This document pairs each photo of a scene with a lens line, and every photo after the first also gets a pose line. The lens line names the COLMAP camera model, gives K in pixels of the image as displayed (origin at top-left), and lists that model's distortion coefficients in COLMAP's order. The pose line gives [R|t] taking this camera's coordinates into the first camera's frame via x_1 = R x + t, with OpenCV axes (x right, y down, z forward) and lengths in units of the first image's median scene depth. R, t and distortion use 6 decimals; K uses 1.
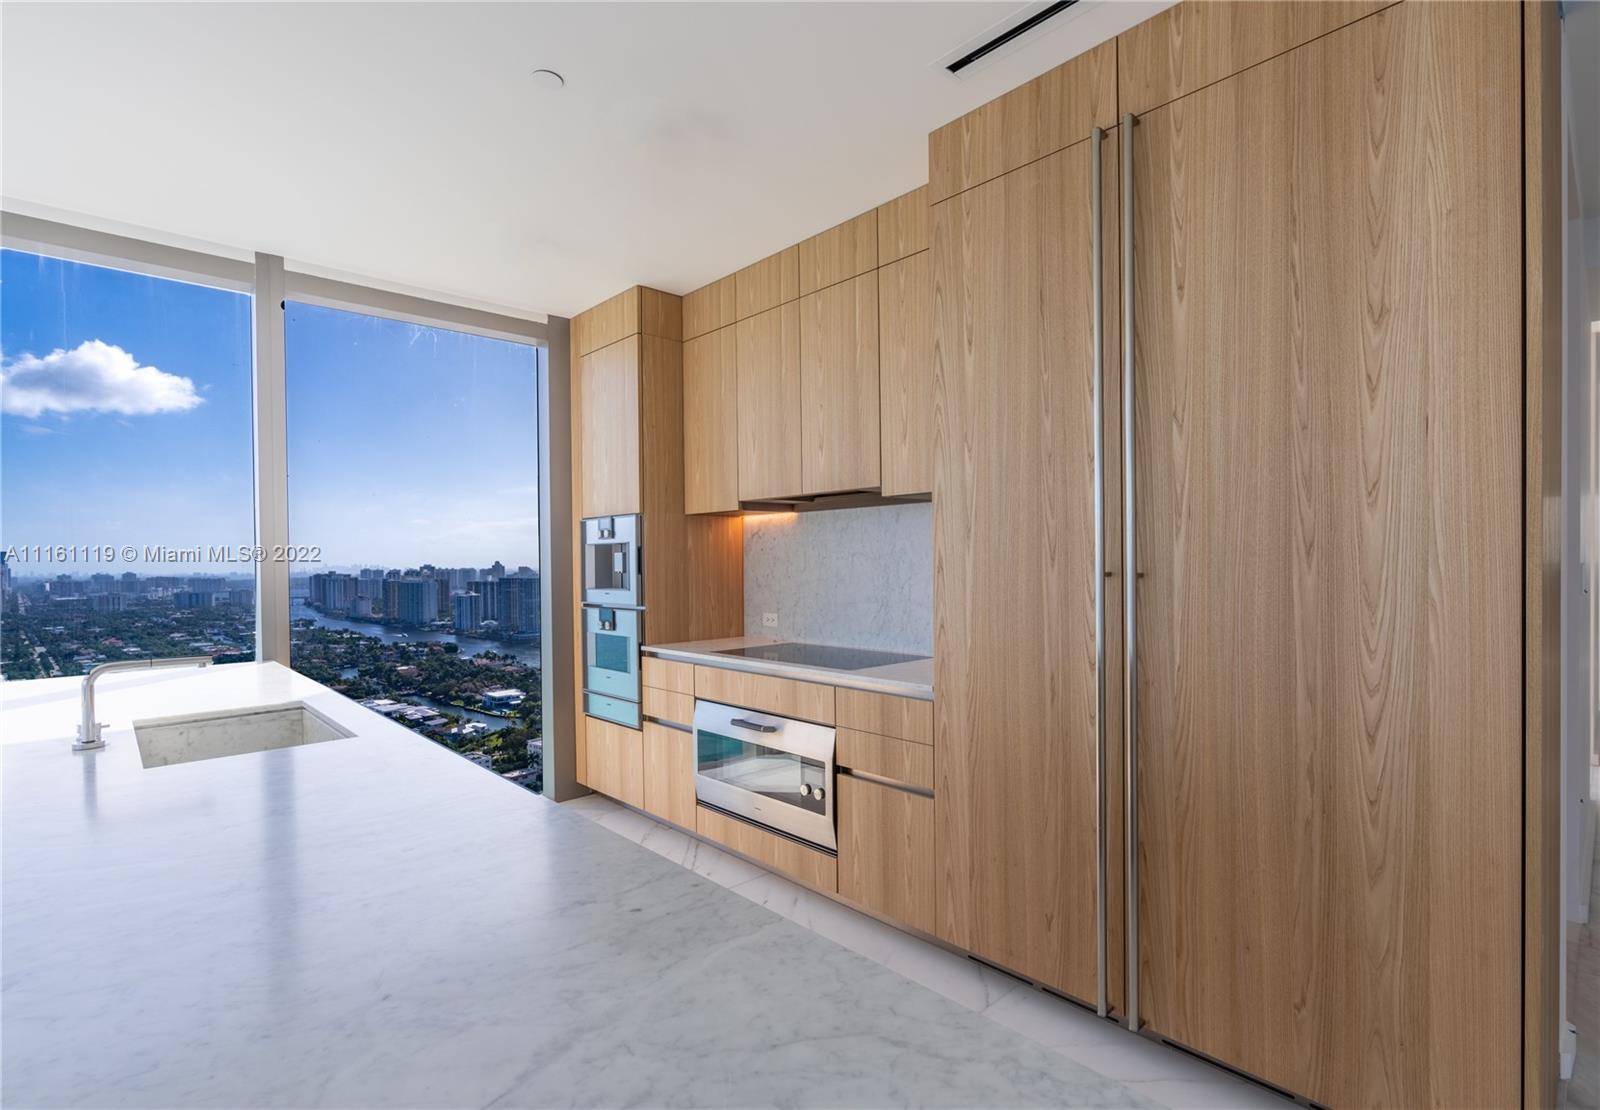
lens RADIAL K [[761.6, 0, 805.5], [0, 761.6, 567.1], [0, 0, 1]] dist [0.004005, 0.000029]
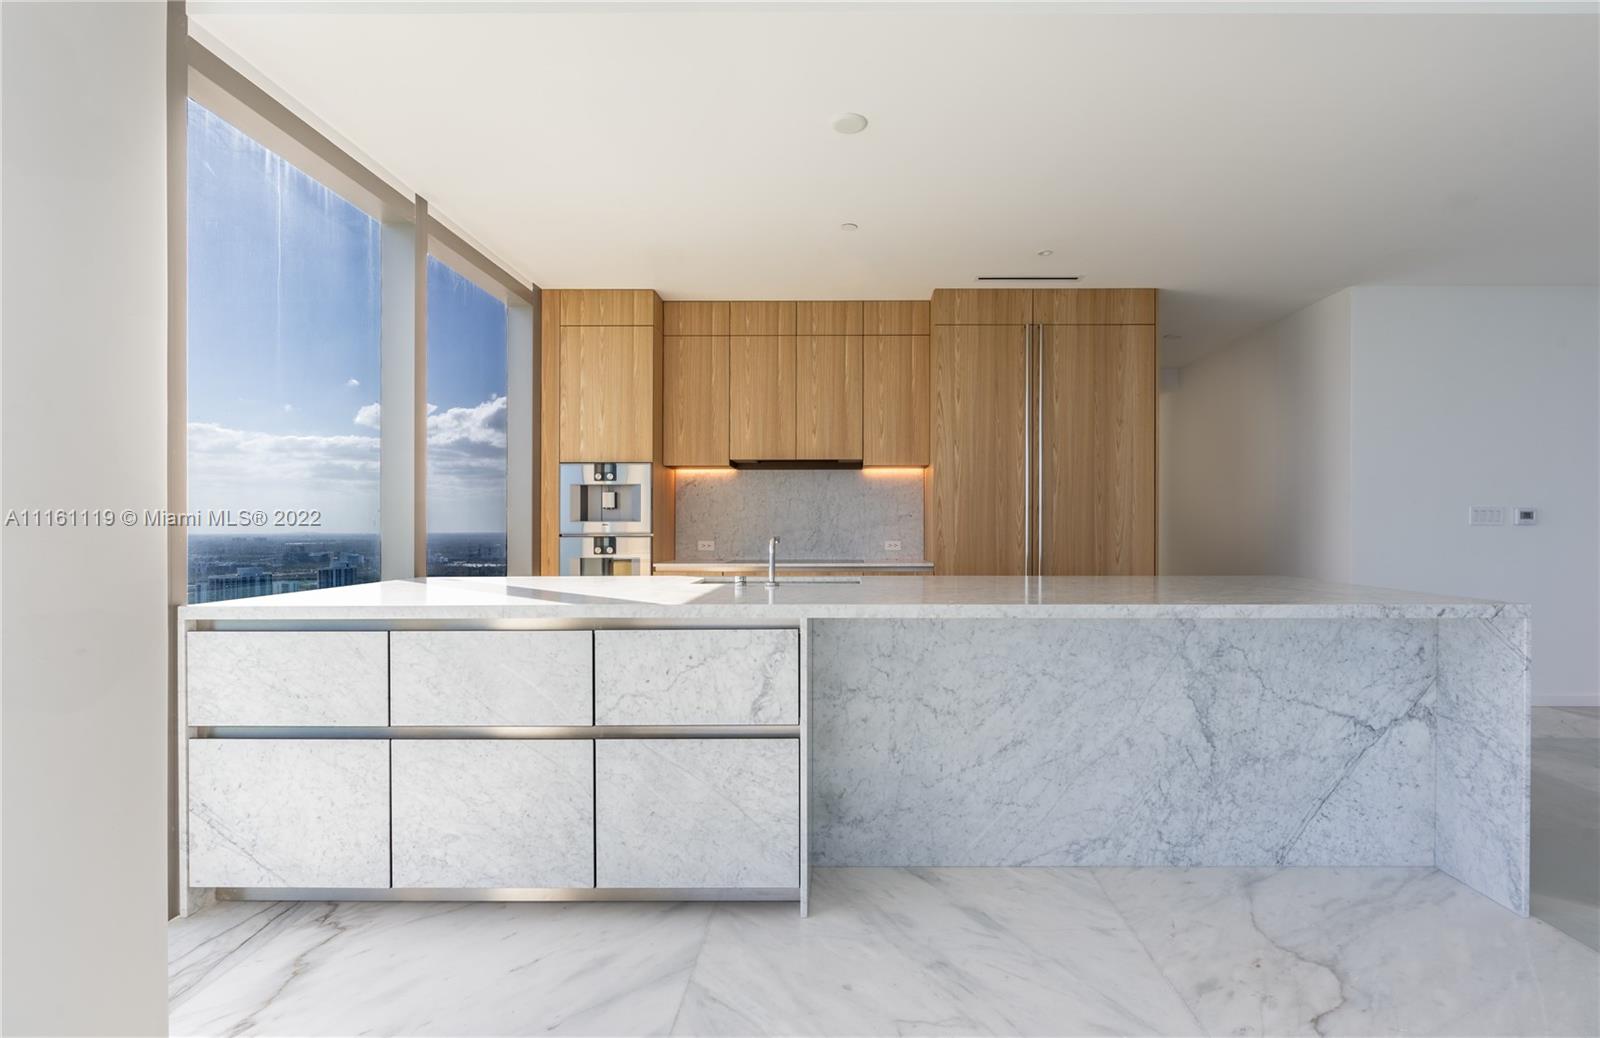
lens RADIAL K [[779.5, 0, 801.9], [0, 779.5, 527.3], [0, 0, 1]] dist [-0.003425, -0.000037]
pose [[0.709249, 0.014325, 0.704812, -1.170037], [-0.004207, 0.999862, -0.016088, 0.073432], [-0.704945, 0.008446, 0.709212, -0.157417]]
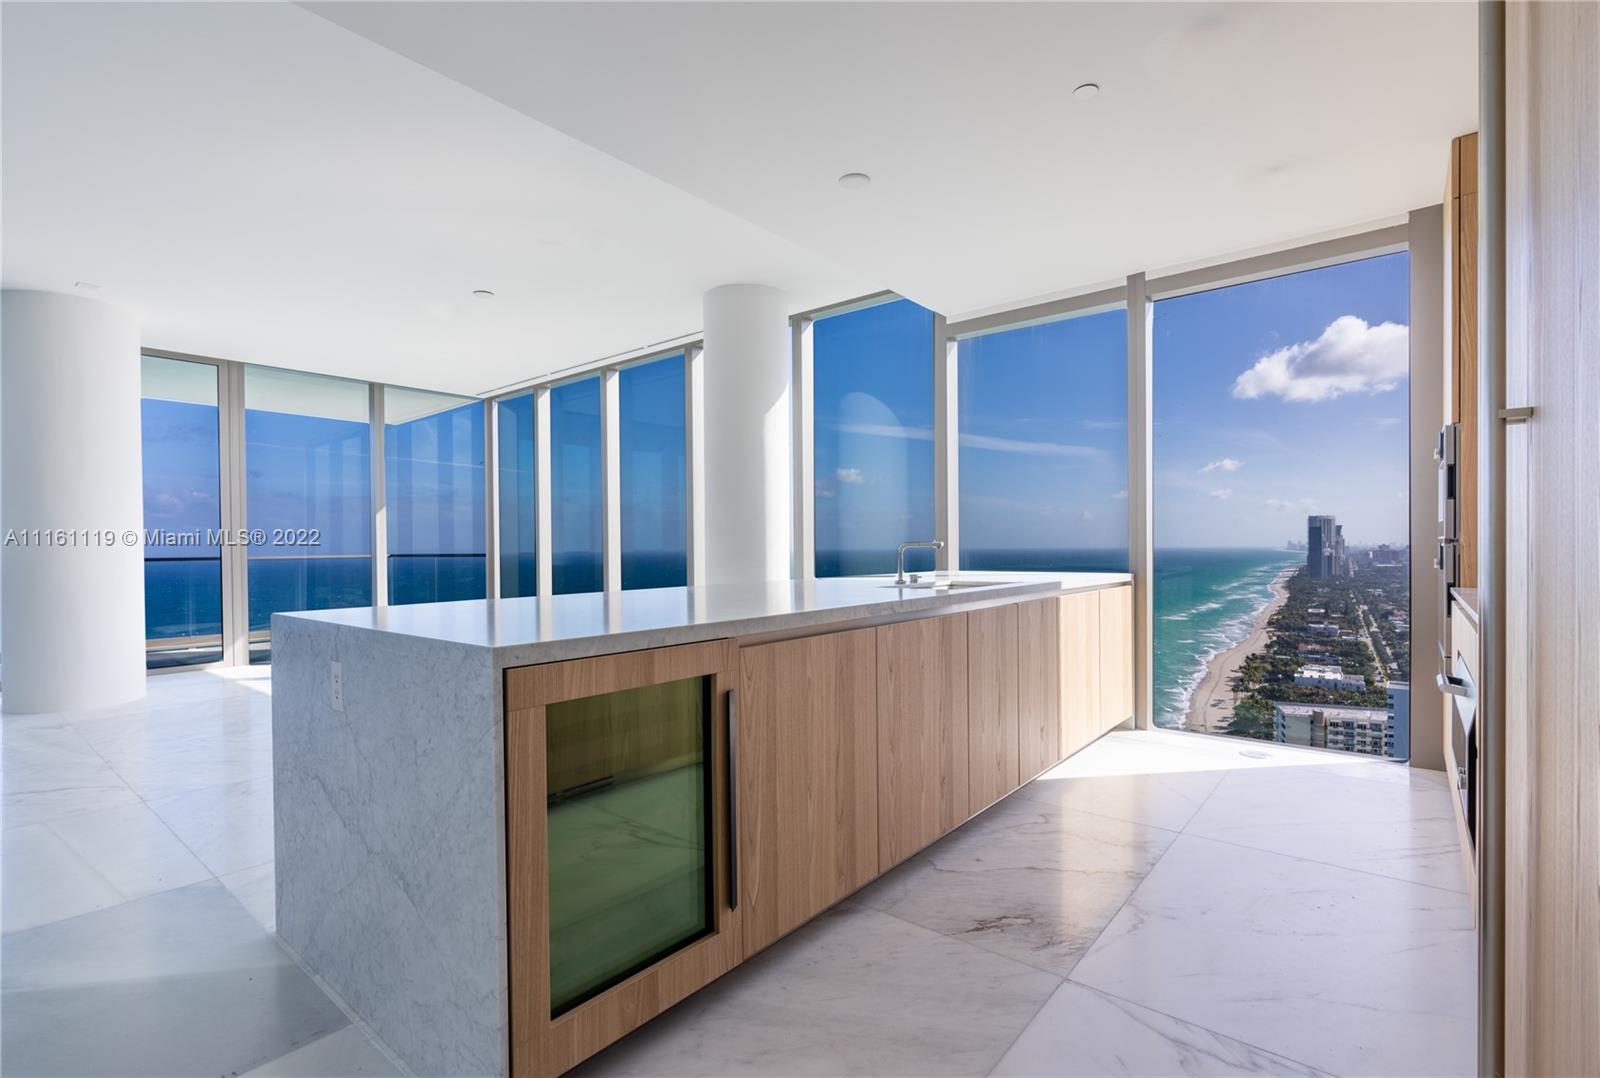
lens RADIAL K [[731.2, 0, 802.4], [0, 731.2, 545.4], [0, 0, 1]] dist [-0.014160, -0.000239]
pose [[0.124752, 0.010009, -0.992138, 0.540562], [0.000351, 0.999949, 0.010132, 0.061253], [0.992188, -0.001612, 0.124742, 0.274061]]
